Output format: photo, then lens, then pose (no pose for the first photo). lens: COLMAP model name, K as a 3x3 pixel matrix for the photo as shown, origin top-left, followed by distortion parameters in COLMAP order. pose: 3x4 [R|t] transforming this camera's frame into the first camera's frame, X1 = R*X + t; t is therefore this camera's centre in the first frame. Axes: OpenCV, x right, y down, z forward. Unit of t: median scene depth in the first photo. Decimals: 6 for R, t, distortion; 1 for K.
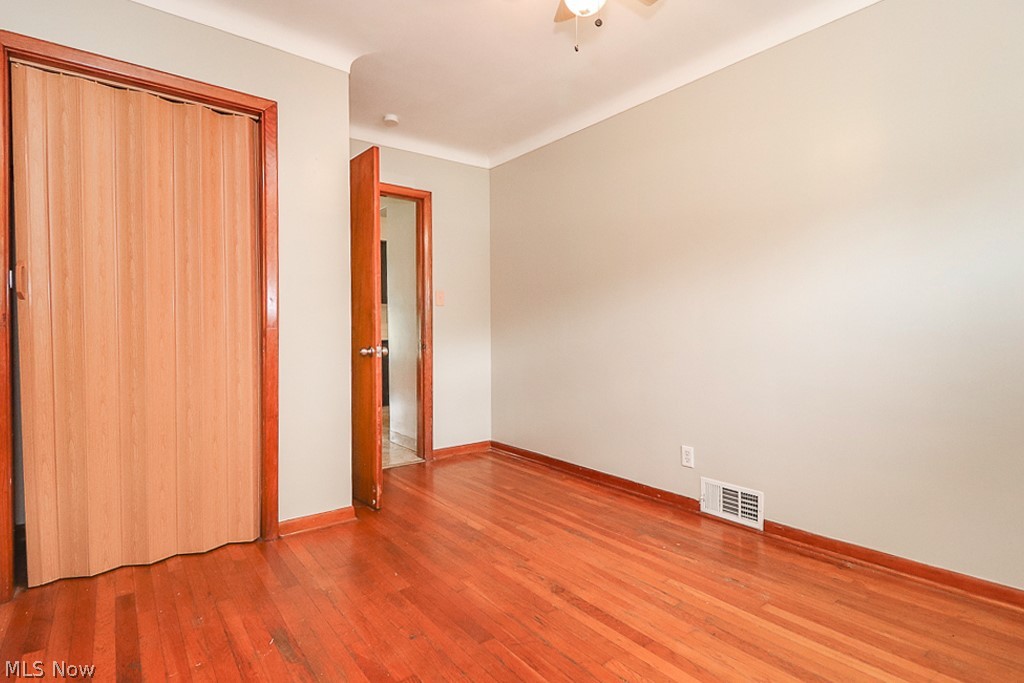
lens RADIAL K [[507.1, 0, 512.5], [0, 507.1, 329.5], [0, 0, 1]] dist [-0.000810, -0.001101]
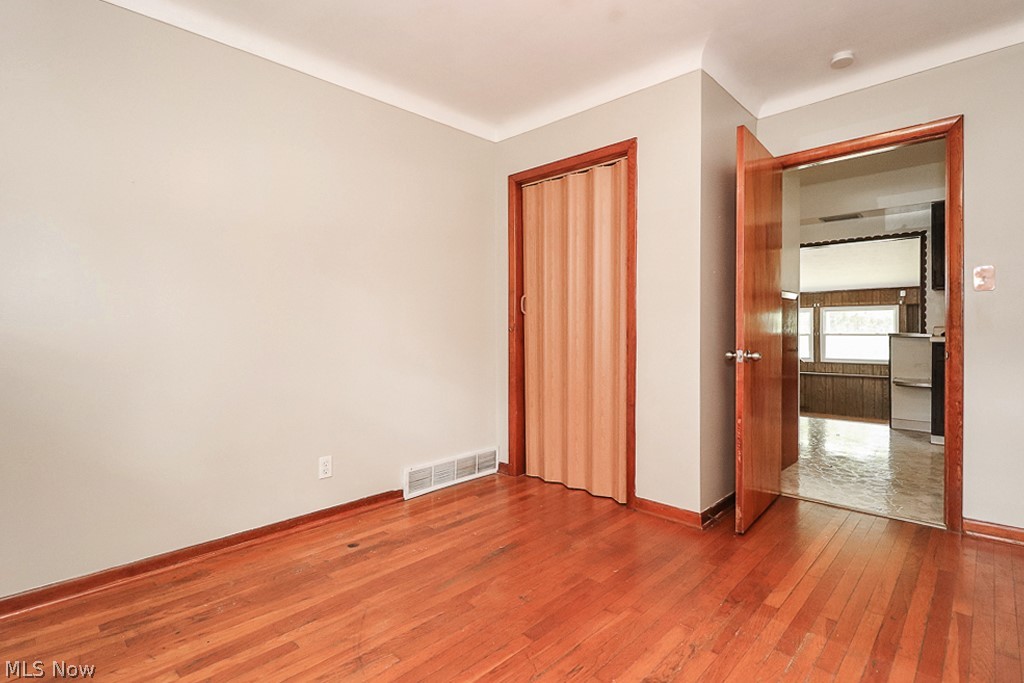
lens RADIAL K [[507.1, 0, 512.5], [0, 507.1, 329.5], [0, 0, 1]] dist [-0.000810, -0.001101]
pose [[0.132127, 0.007150, -0.991207, 0.623188], [0.002172, 0.999969, 0.007503, -0.012006], [0.991230, -0.003145, 0.132108, 0.543006]]
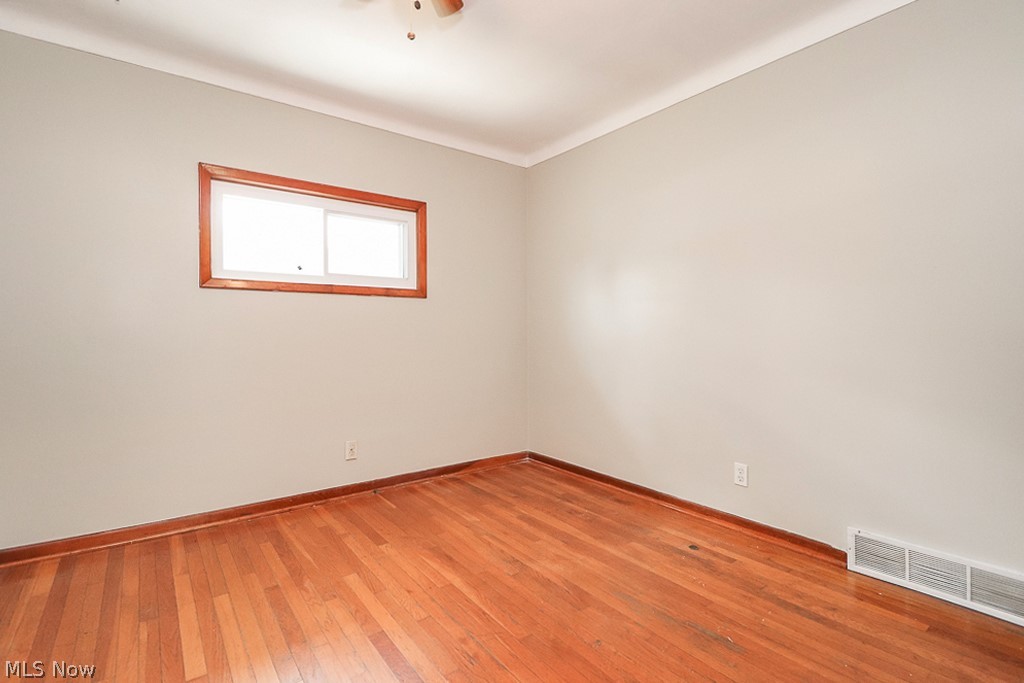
lens RADIAL K [[507.1, 0, 512.5], [0, 507.1, 329.5], [0, 0, 1]] dist [-0.000810, -0.001101]
pose [[-0.998512, 0.004021, 0.054379, -0.052765], [0.004274, 0.999981, 0.004538, -0.017932], [-0.054359, 0.004763, -0.998510, 1.326573]]
